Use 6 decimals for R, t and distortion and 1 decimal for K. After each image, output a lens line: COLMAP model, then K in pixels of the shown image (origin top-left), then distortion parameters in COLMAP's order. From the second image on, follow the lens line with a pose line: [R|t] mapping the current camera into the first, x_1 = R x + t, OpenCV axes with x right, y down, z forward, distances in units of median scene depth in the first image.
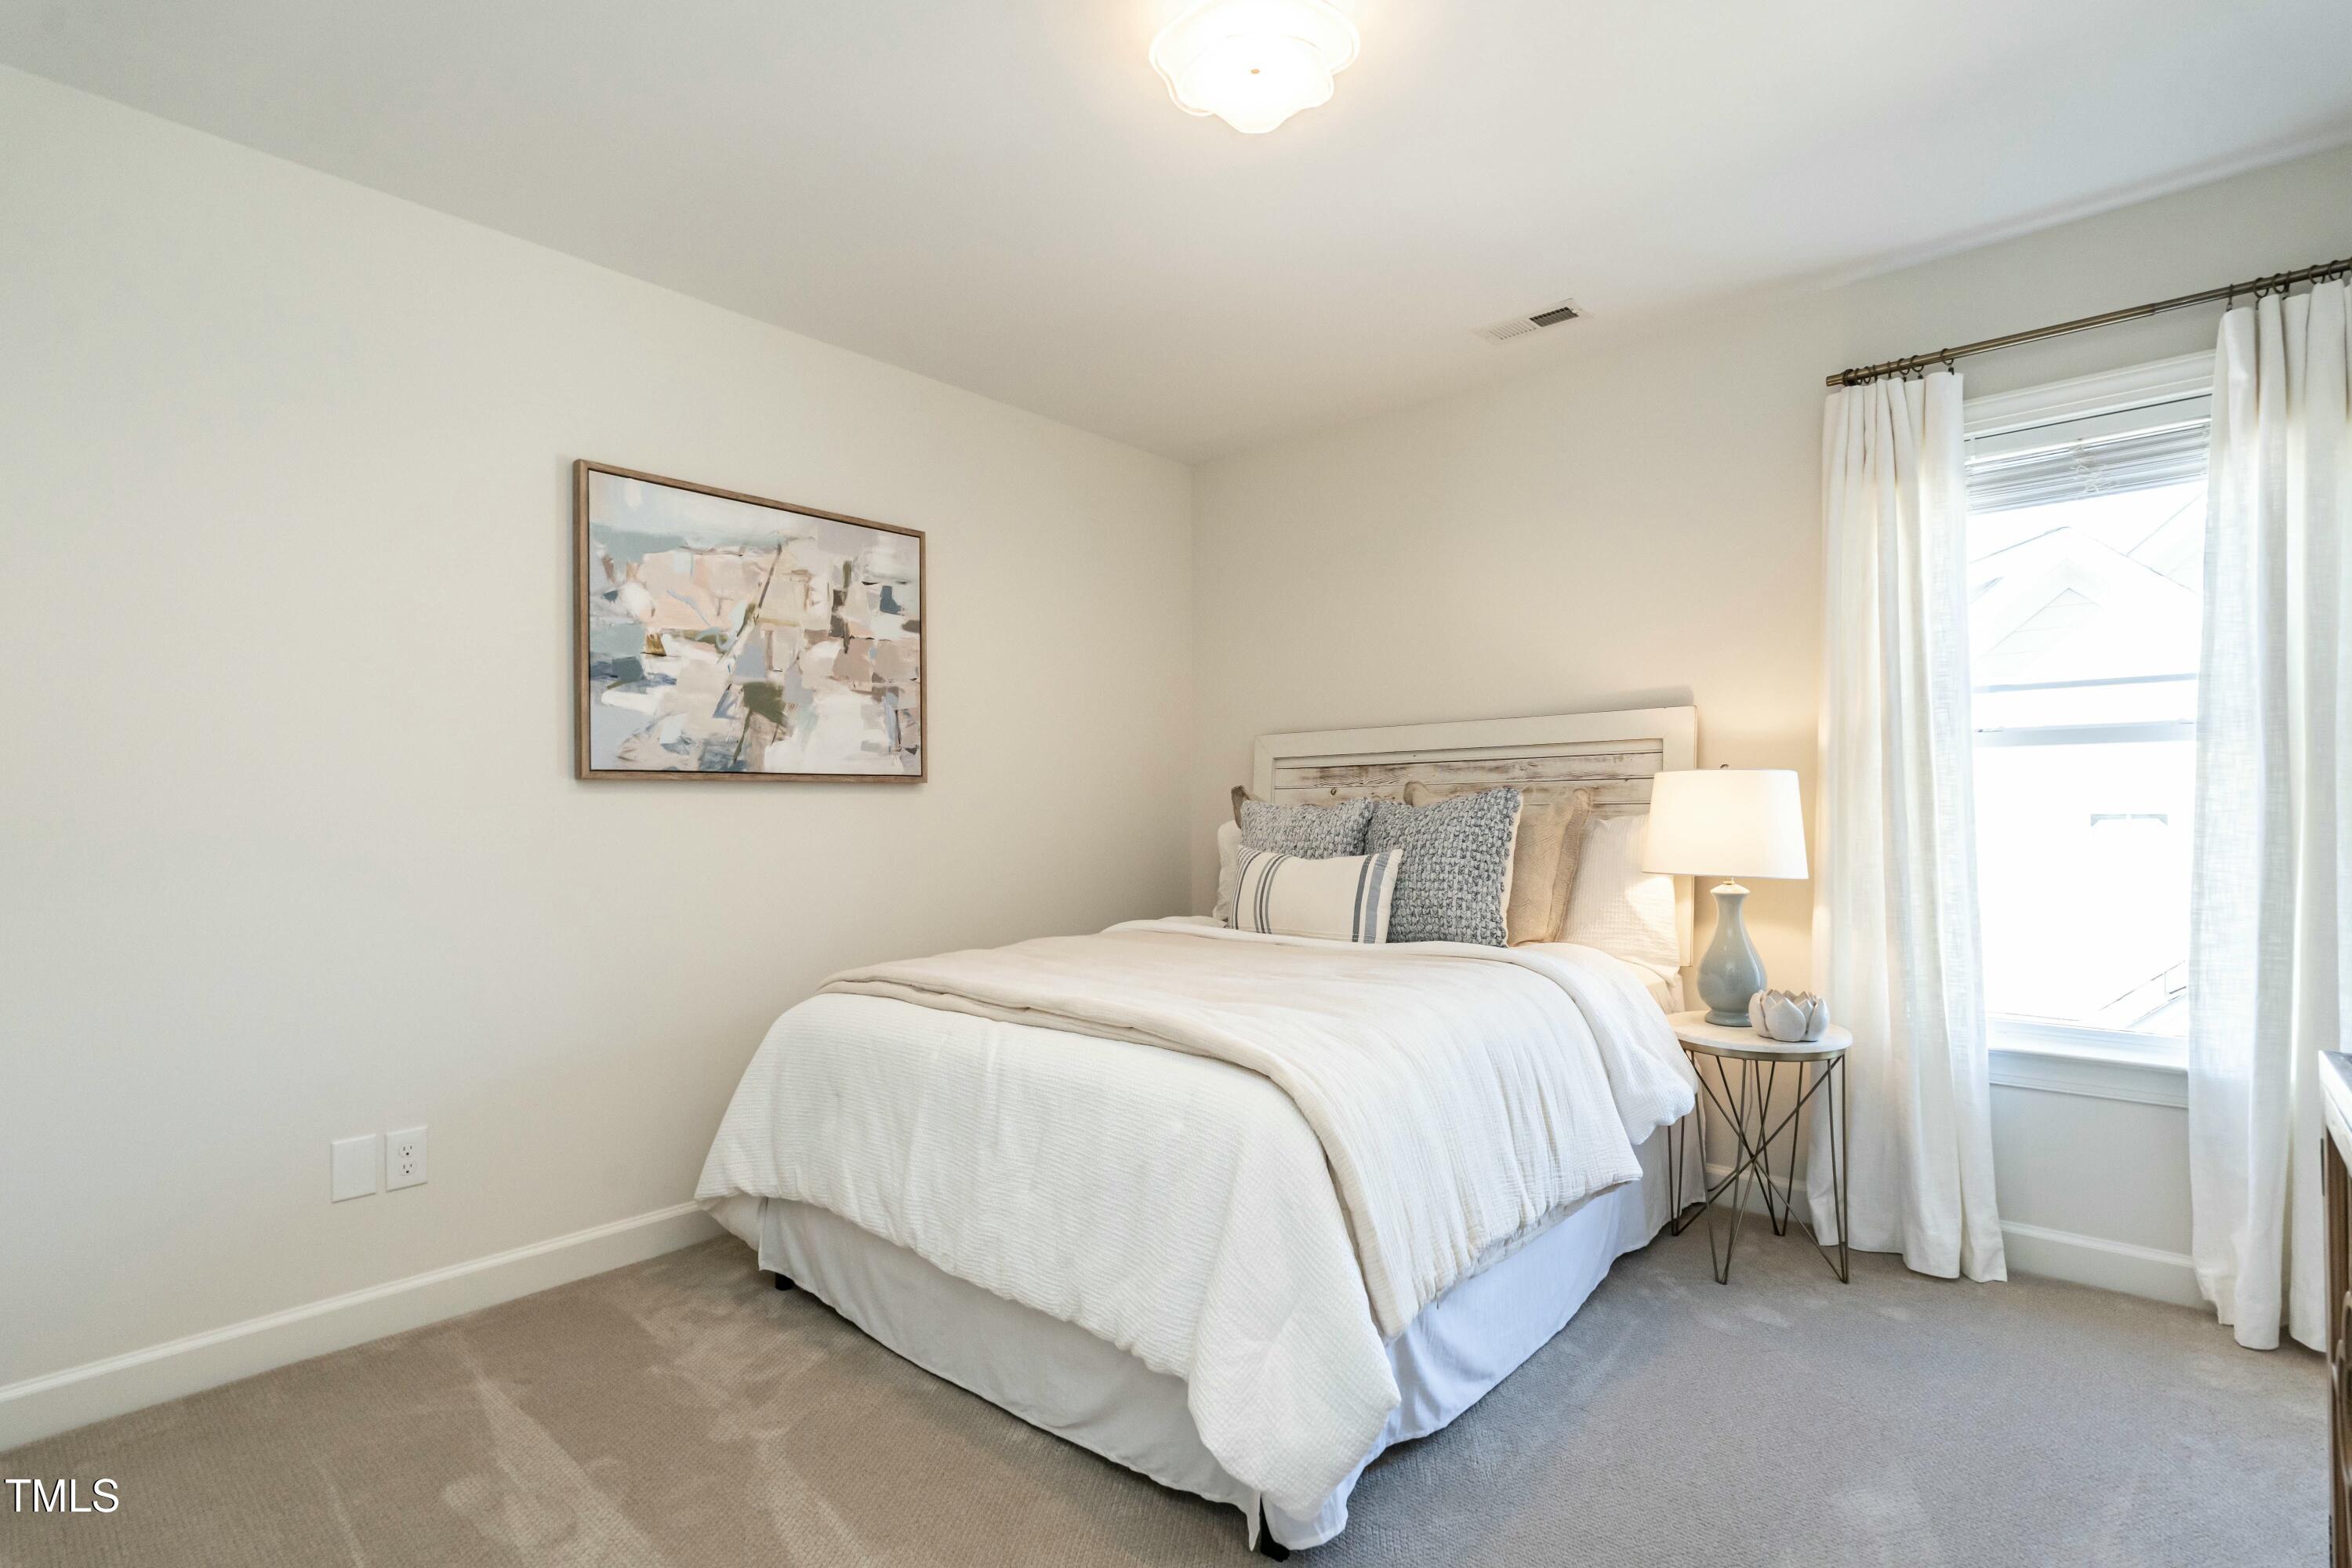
lens RADIAL K [[1136.0, 0, 1172.8], [0, 1136.0, 829.6], [0, 0, 1]] dist [0.001088, 0.000280]
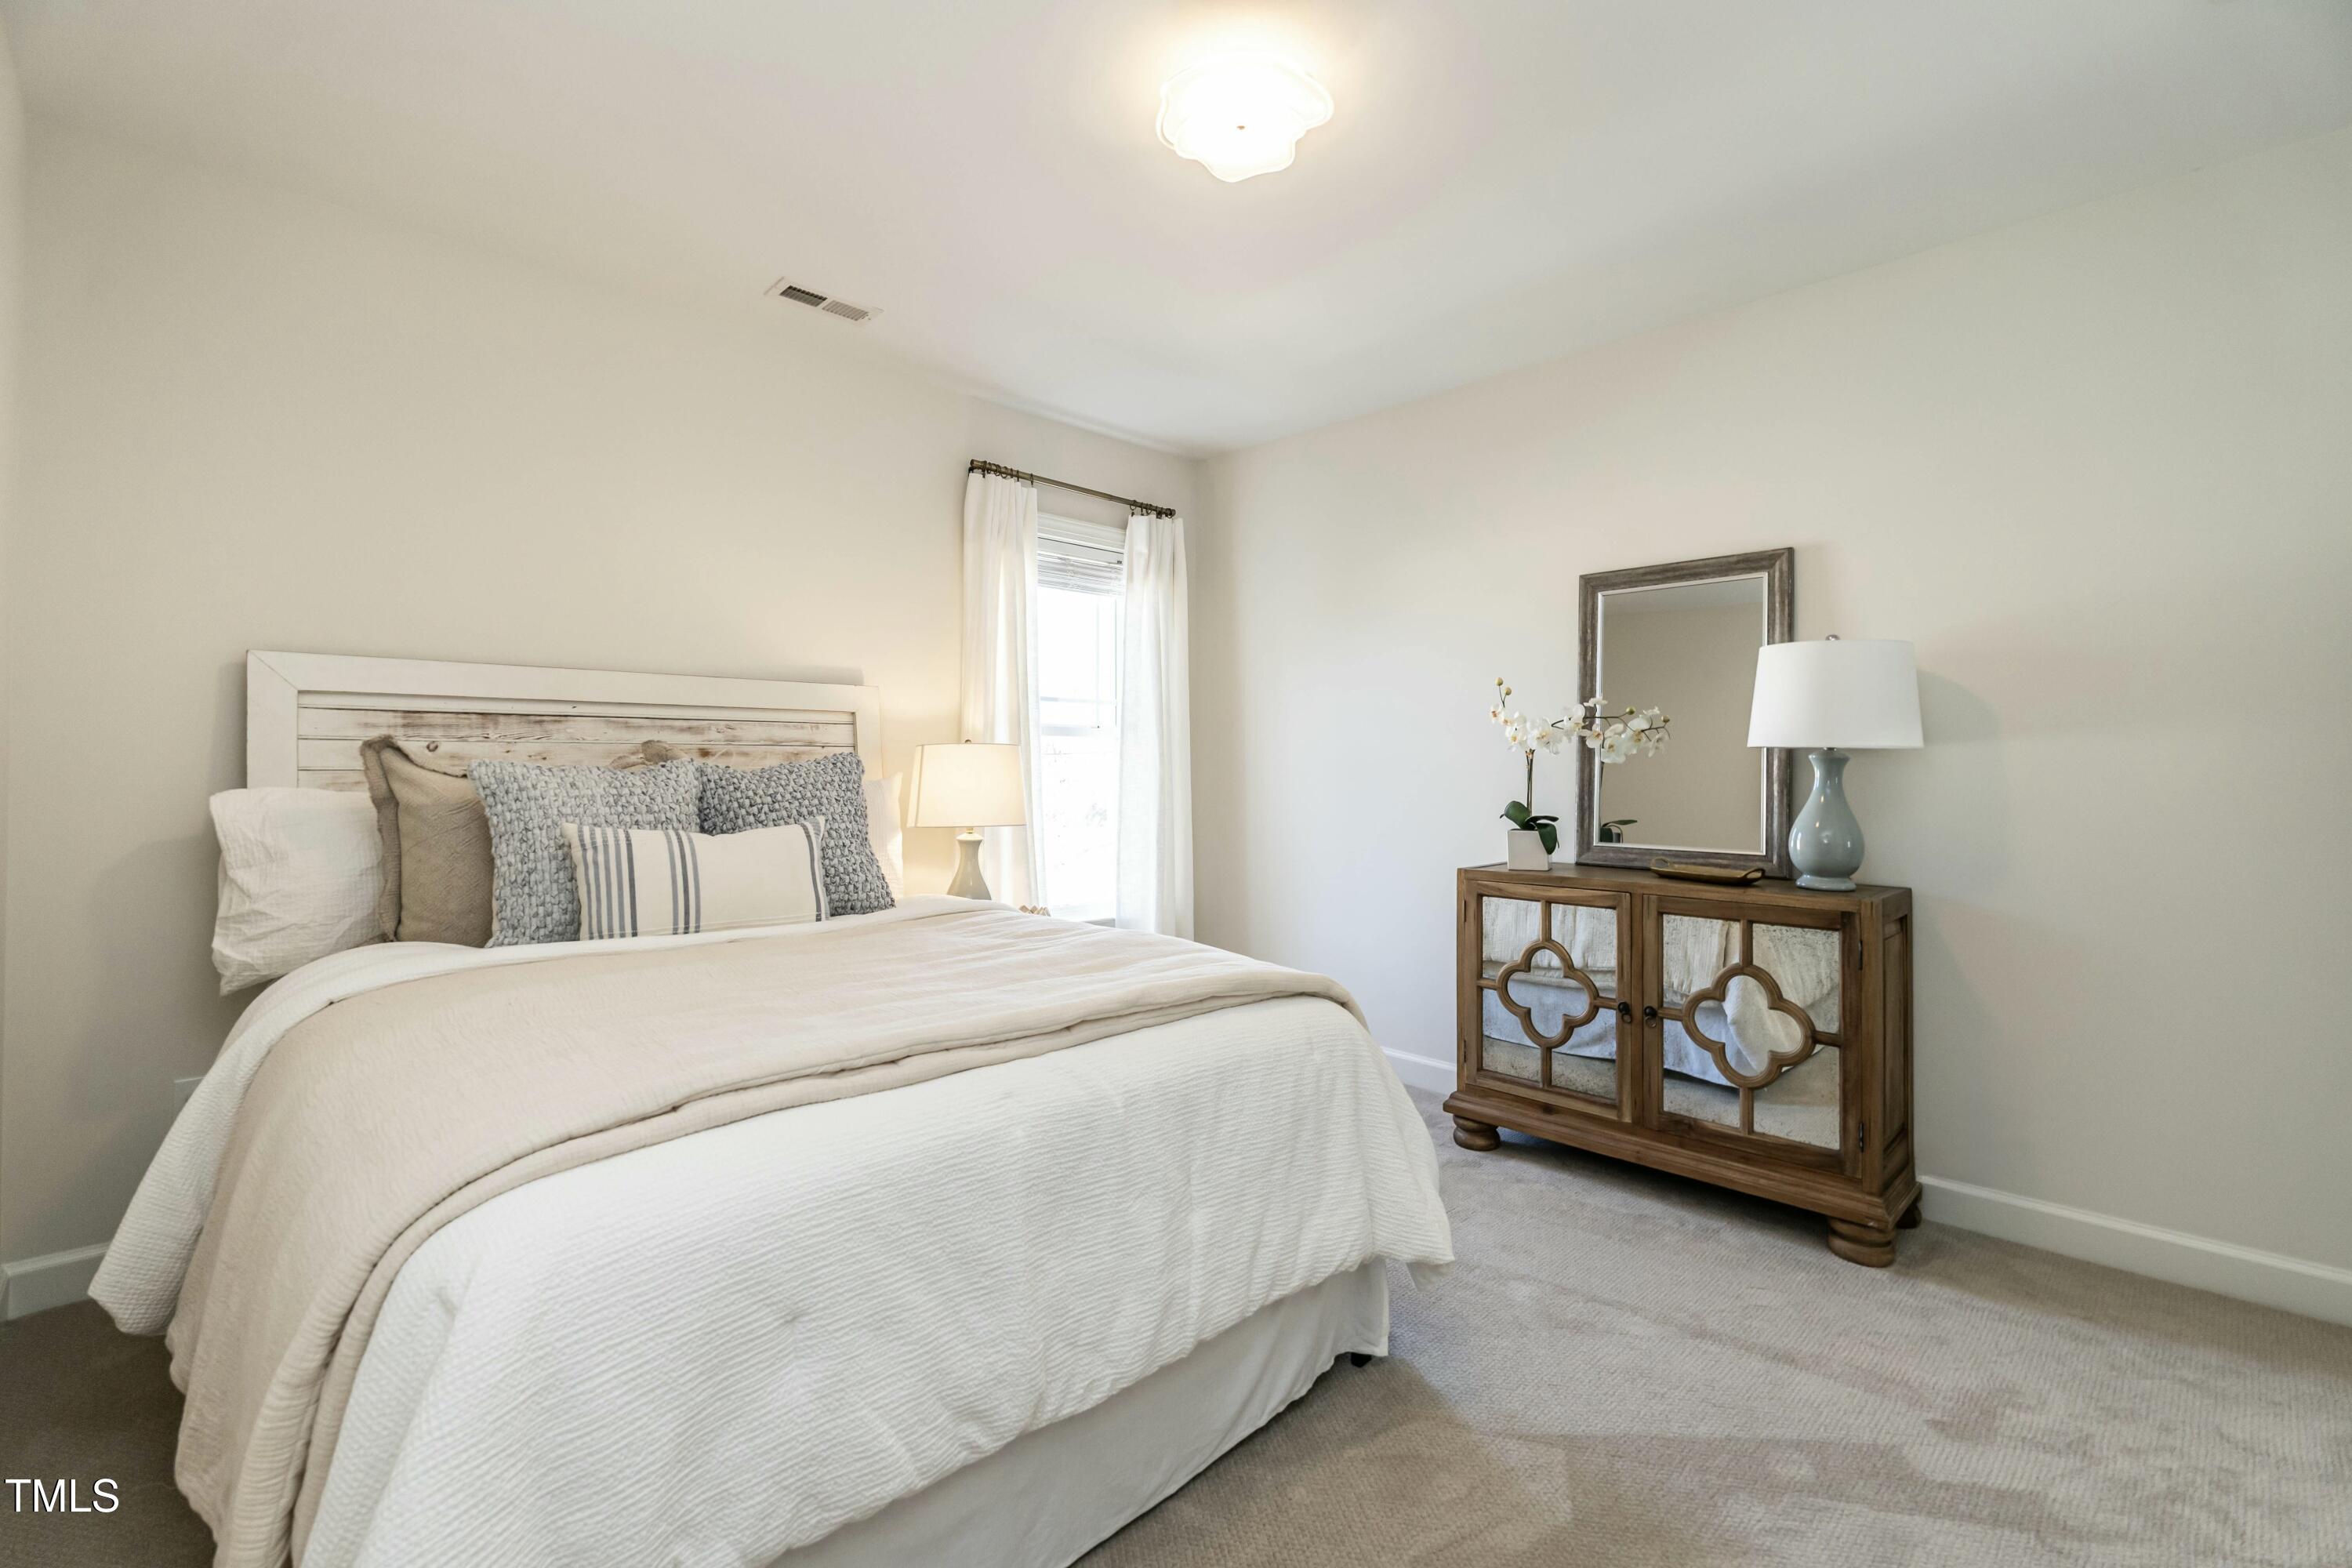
lens RADIAL K [[1032.9, 0, 1181.1], [0, 1032.9, 780.3], [0, 0, 1]] dist [0.005421, -0.000179]
pose [[0.056384, -0.002528, 0.998406, -0.555920], [0.013719, 0.999904, 0.001757, -0.008712], [-0.998315, 0.013598, 0.056413, 0.582193]]
